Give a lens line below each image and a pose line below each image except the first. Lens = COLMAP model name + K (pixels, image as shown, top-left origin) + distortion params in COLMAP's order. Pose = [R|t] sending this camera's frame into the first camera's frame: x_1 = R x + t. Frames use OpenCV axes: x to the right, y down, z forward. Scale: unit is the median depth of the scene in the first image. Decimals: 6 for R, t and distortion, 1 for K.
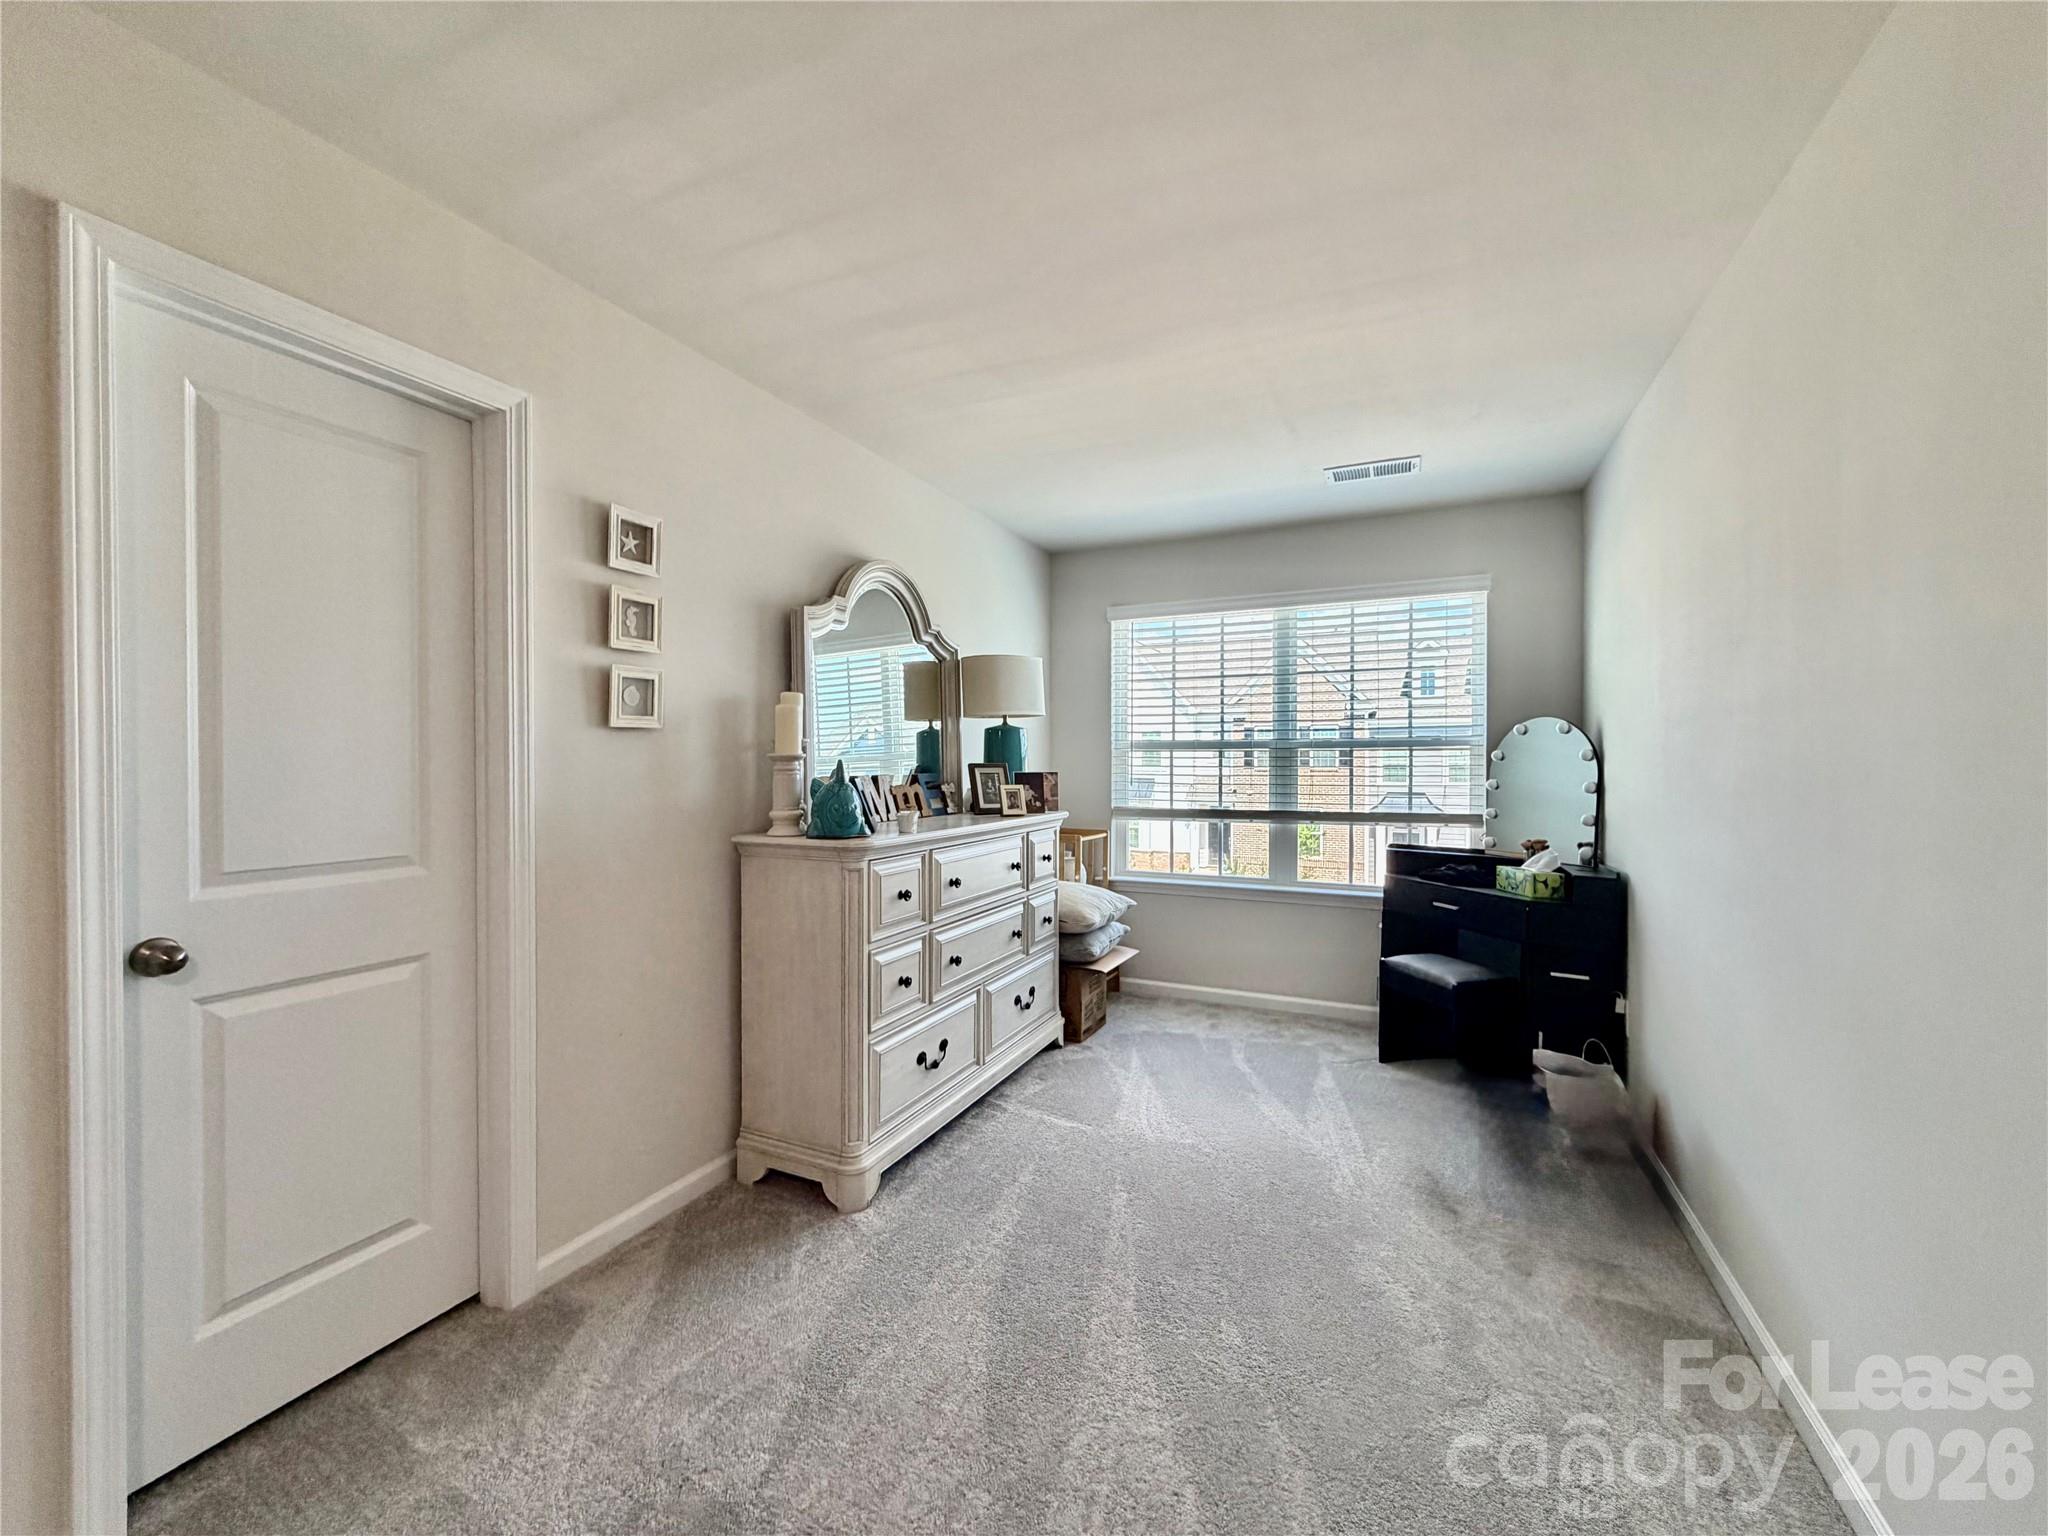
lens RADIAL K [[816.7, 0, 1017.3], [0, 816.7, 769.3], [0, 0, 1]] dist [0.001099, -0.000203]
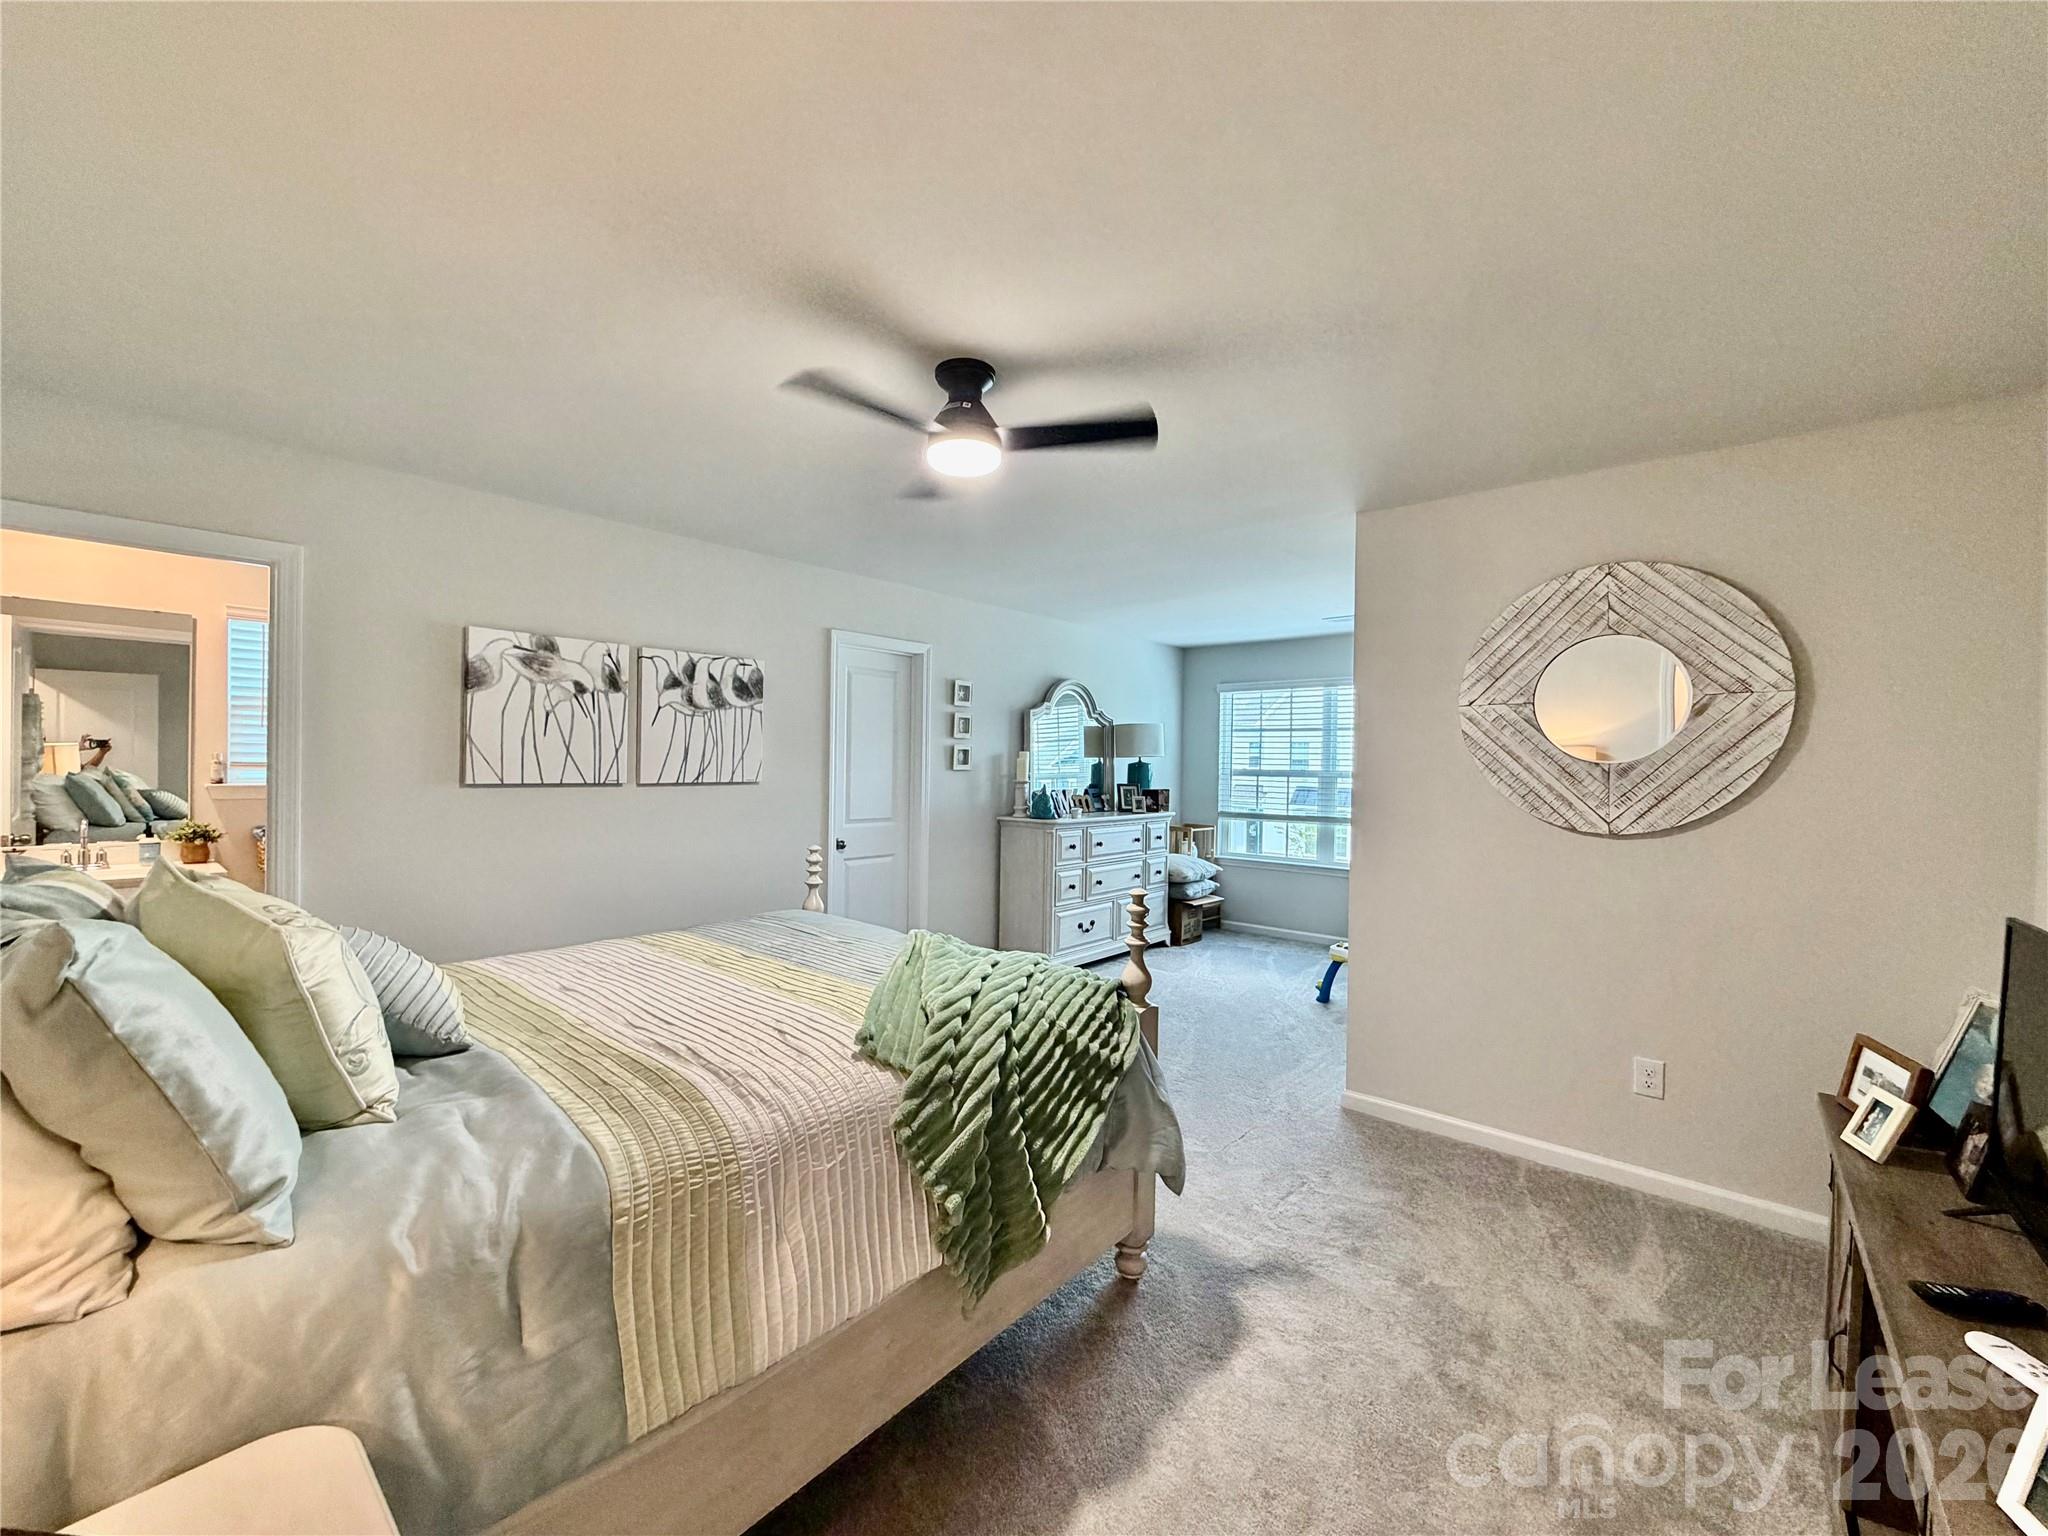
lens RADIAL K [[816.7, 0, 1017.3], [0, 816.7, 769.3], [0, 0, 1]] dist [0.001099, -0.000203]
pose [[0.964195, 0.018171, -0.264570, 0.212874], [-0.019028, 0.999819, -0.000674, -0.034764], [0.264510, 0.005684, 0.964366, -0.831405]]
